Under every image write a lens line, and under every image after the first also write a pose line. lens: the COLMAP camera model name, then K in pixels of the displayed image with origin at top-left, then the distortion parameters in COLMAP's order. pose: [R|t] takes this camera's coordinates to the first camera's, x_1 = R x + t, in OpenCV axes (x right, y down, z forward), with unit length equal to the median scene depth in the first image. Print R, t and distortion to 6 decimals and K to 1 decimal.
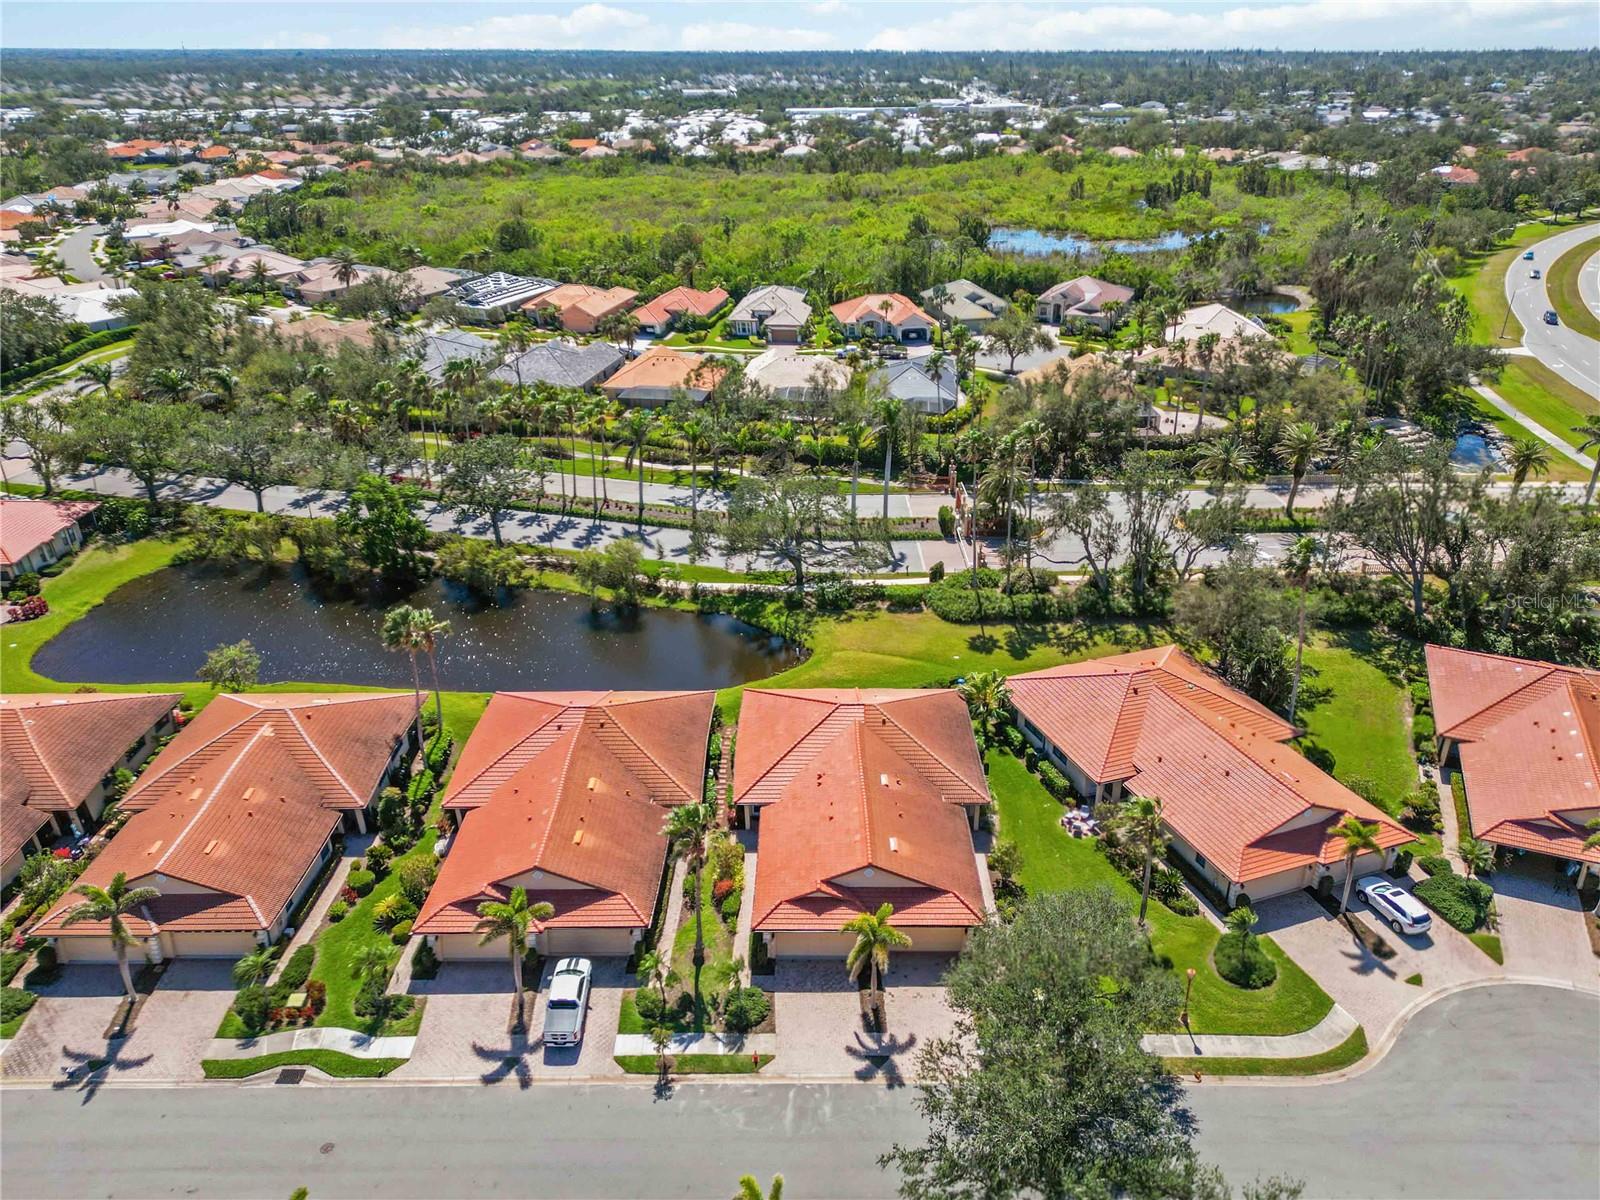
lens RADIAL K [[1133.6, 0, 800.0], [0, 1133.6, 600.0], [0, 0, 1]] dist [0.084560, -0.071091]
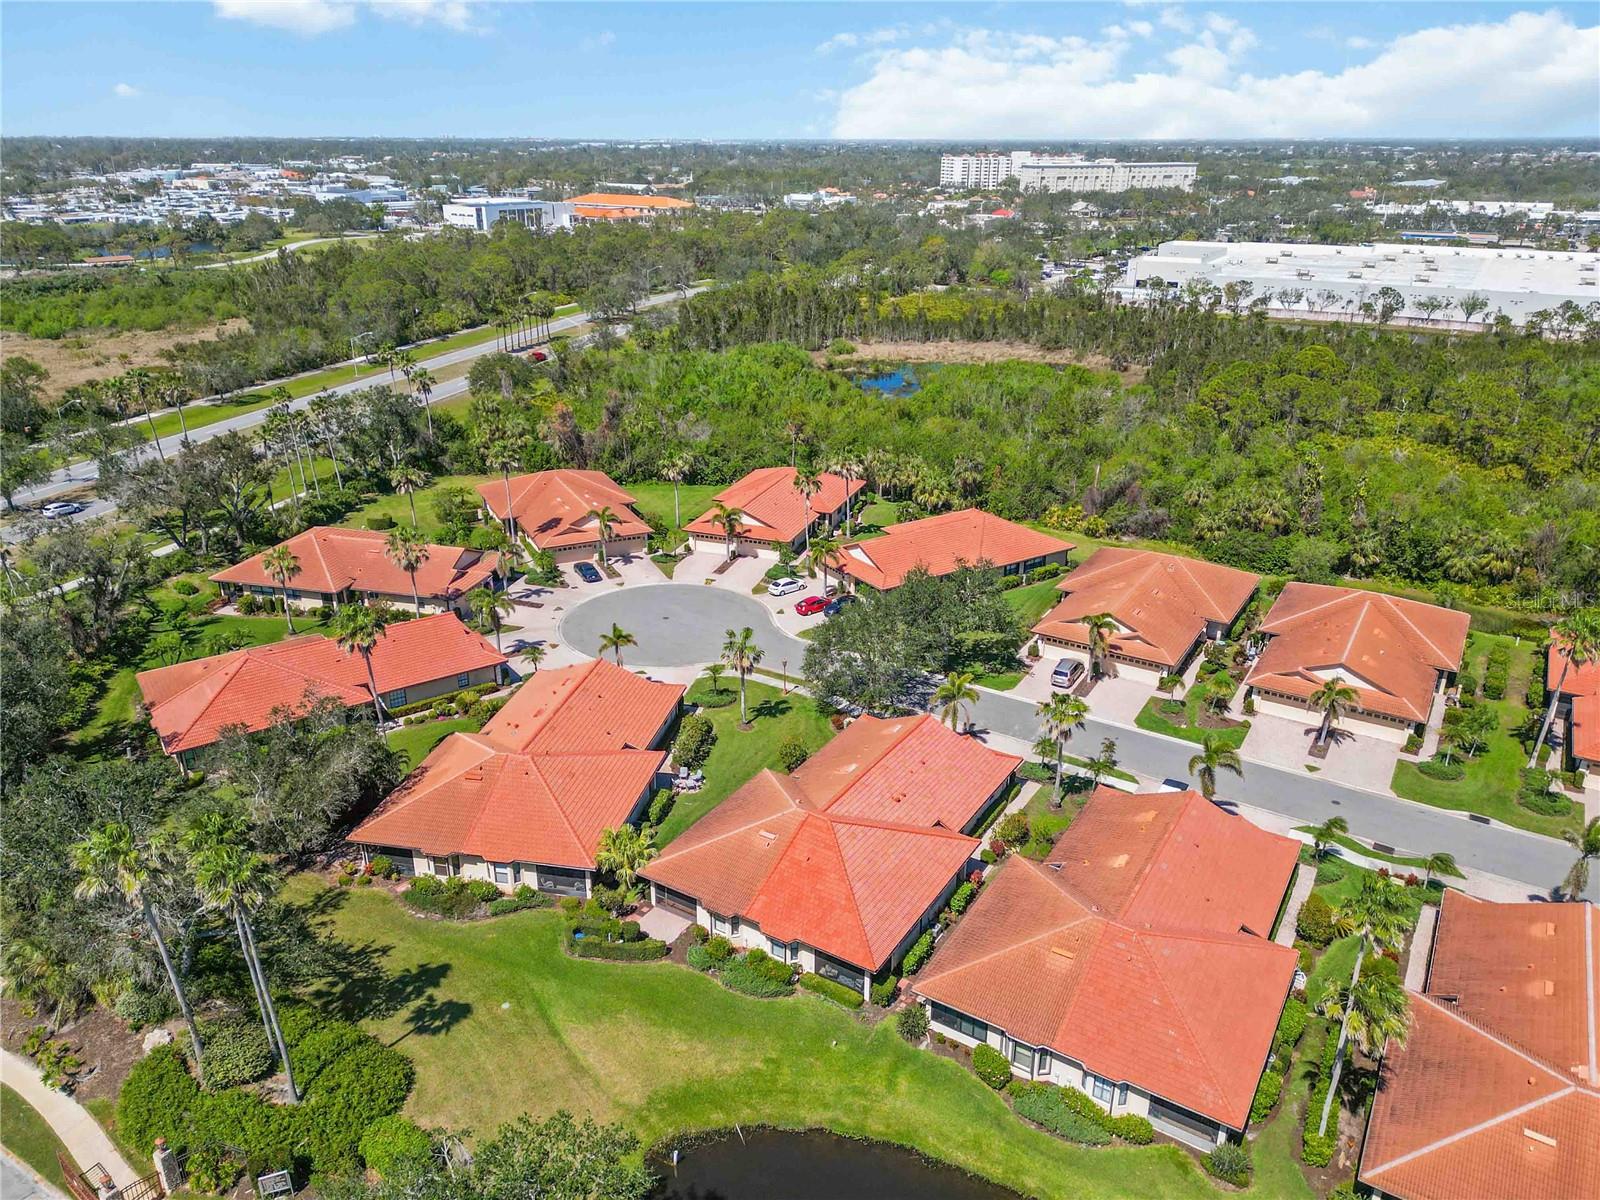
lens RADIAL K [[1123.6, 0, 796.8], [0, 1123.6, 599.9], [0, 0, 1]] dist [0.072427, -0.067480]
pose [[-0.851102, -0.189261, 0.489699, -0.261428], [0.232228, 0.700826, 0.674473, -0.482741], [-0.470845, 0.687767, -0.552523, 1.065483]]
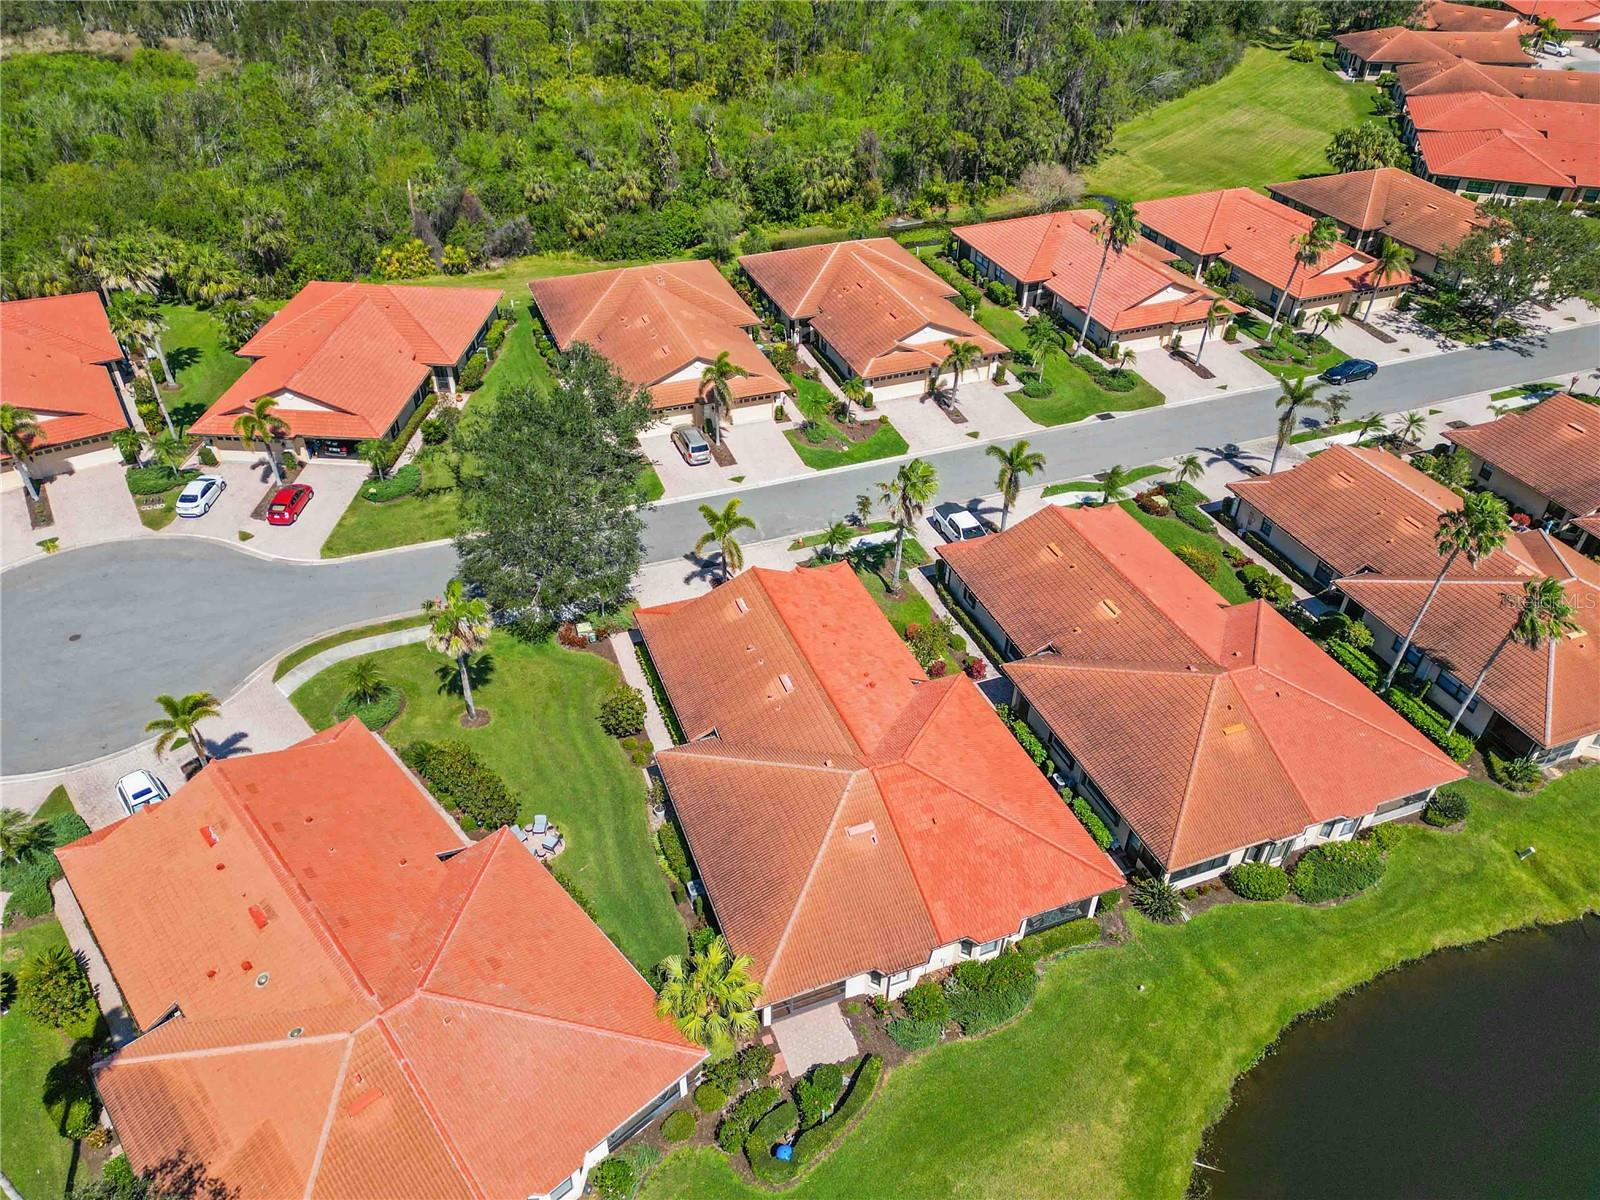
lens RADIAL K [[1115.3, 0, 799.2], [0, 1115.3, 597.7], [0, 0, 1]] dist [0.071692, -0.059829]
pose [[-0.928939, 0.223743, -0.294979, 0.196331], [-0.162593, 0.469255, 0.867965, -0.371872], [0.332621, 0.854248, -0.399530, 0.891063]]
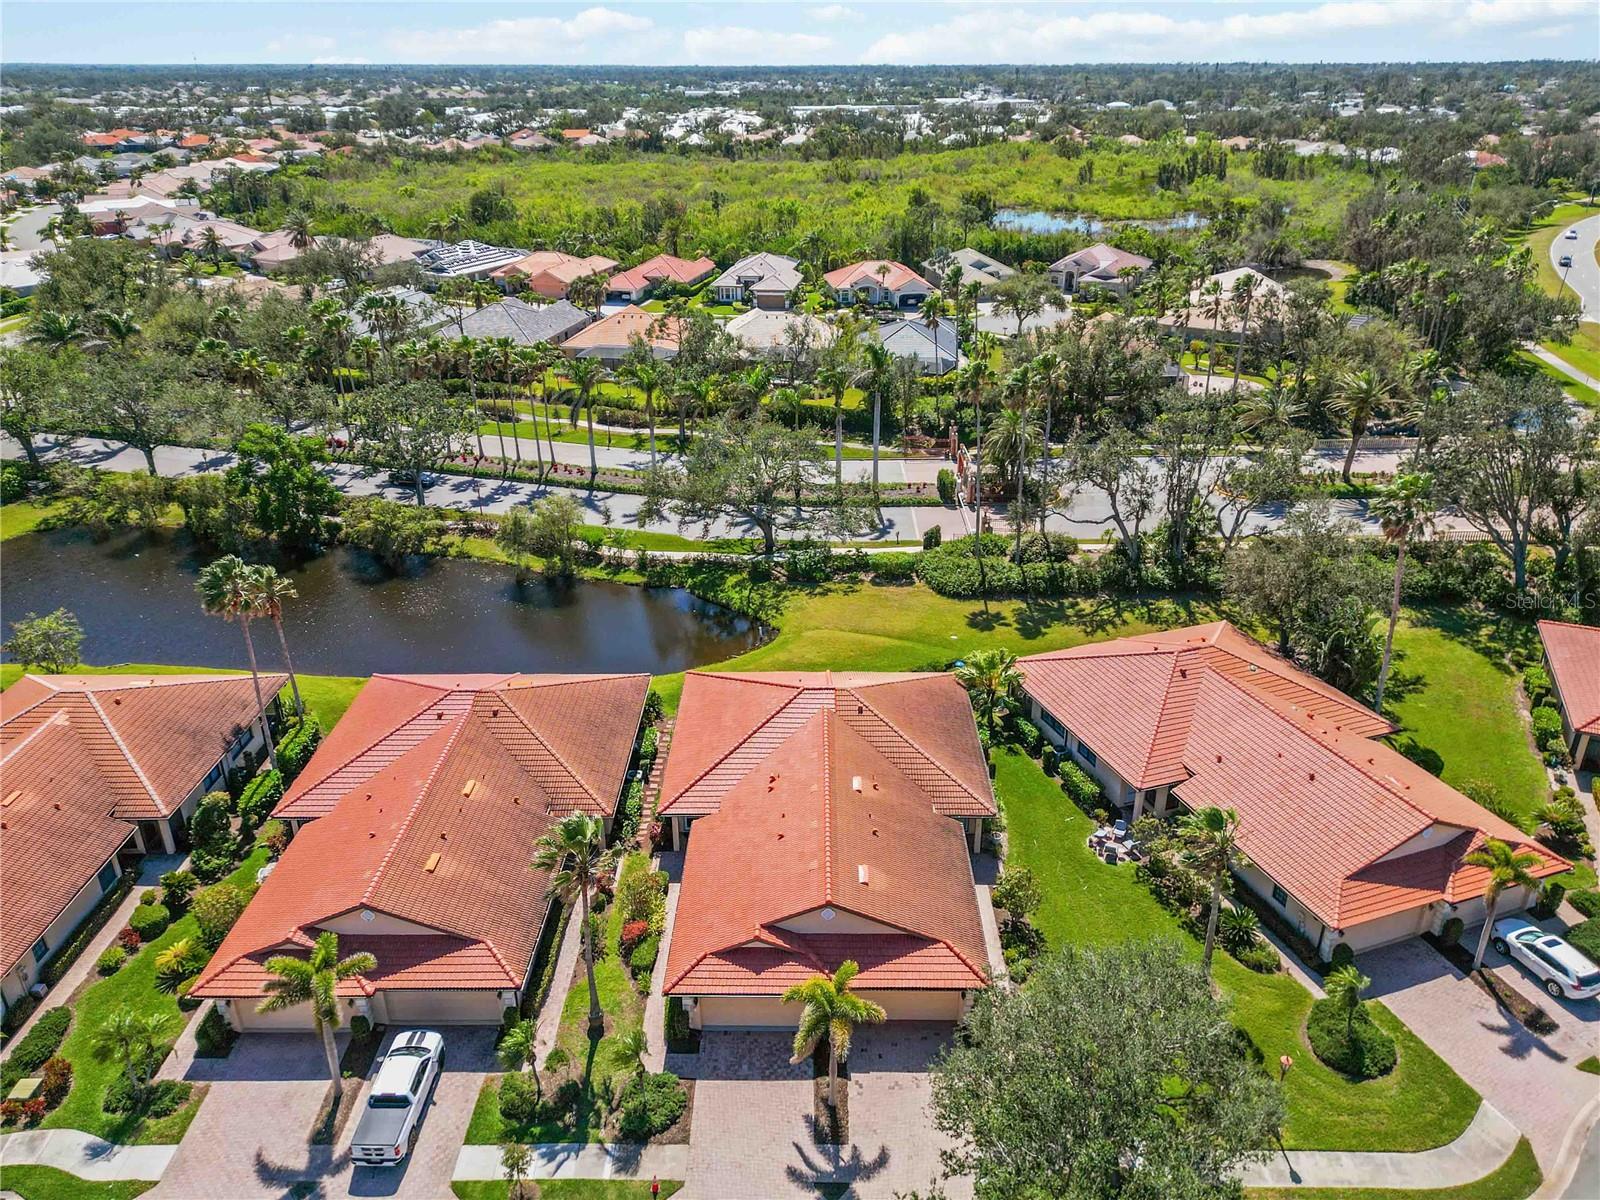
lens RADIAL K [[1139.8, 0, 798.7], [0, 1139.8, 600.7], [0, 0, 1]] dist [0.075662, -0.074075]
pose [[0.999985, 0.004135, -0.003456, 0.027818], [-0.004164, 0.999954, -0.008641, 0.030497], [0.003420, 0.008656, 0.999957, 0.174247]]
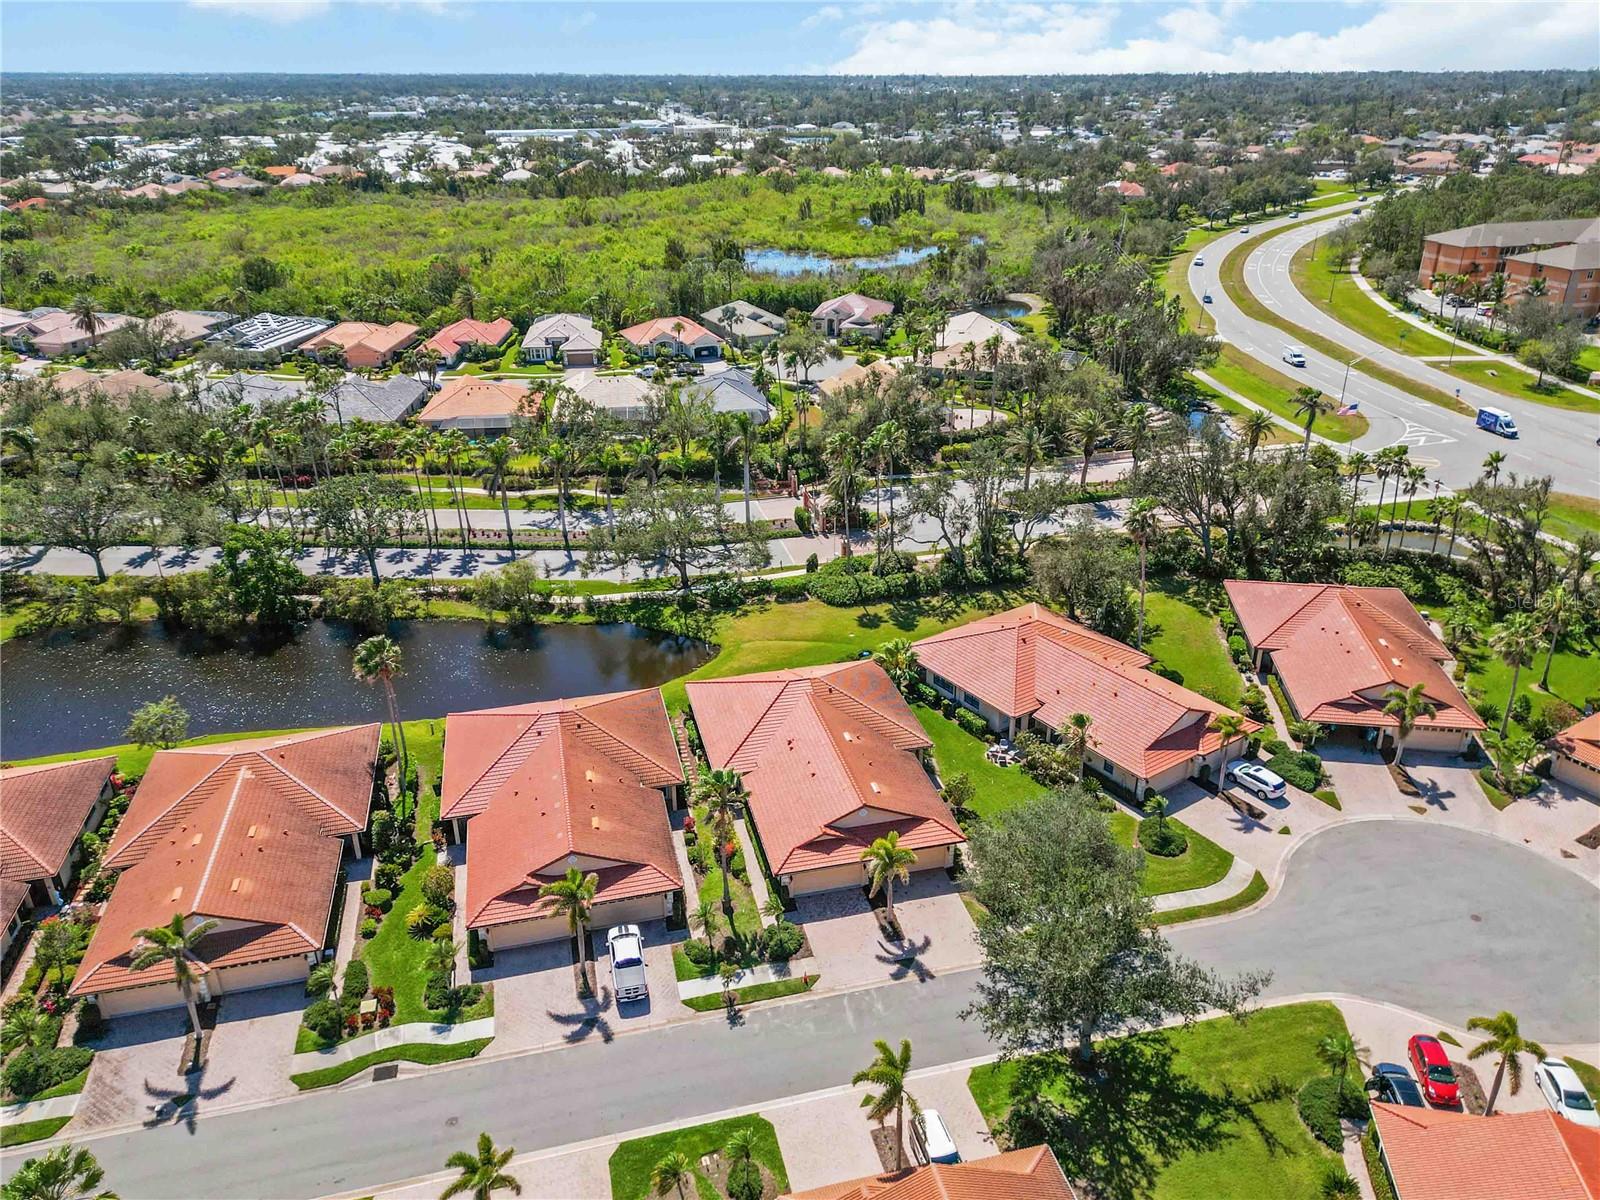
lens RADIAL K [[1139.8, 0, 798.7], [0, 1139.8, 600.7], [0, 0, 1]] dist [0.075662, -0.074075]
pose [[0.969252, -0.104489, 0.222783, -0.151566], [0.107893, 0.994158, -0.003129, 0.013924], [-0.221154, 0.027069, 0.974863, -0.077669]]
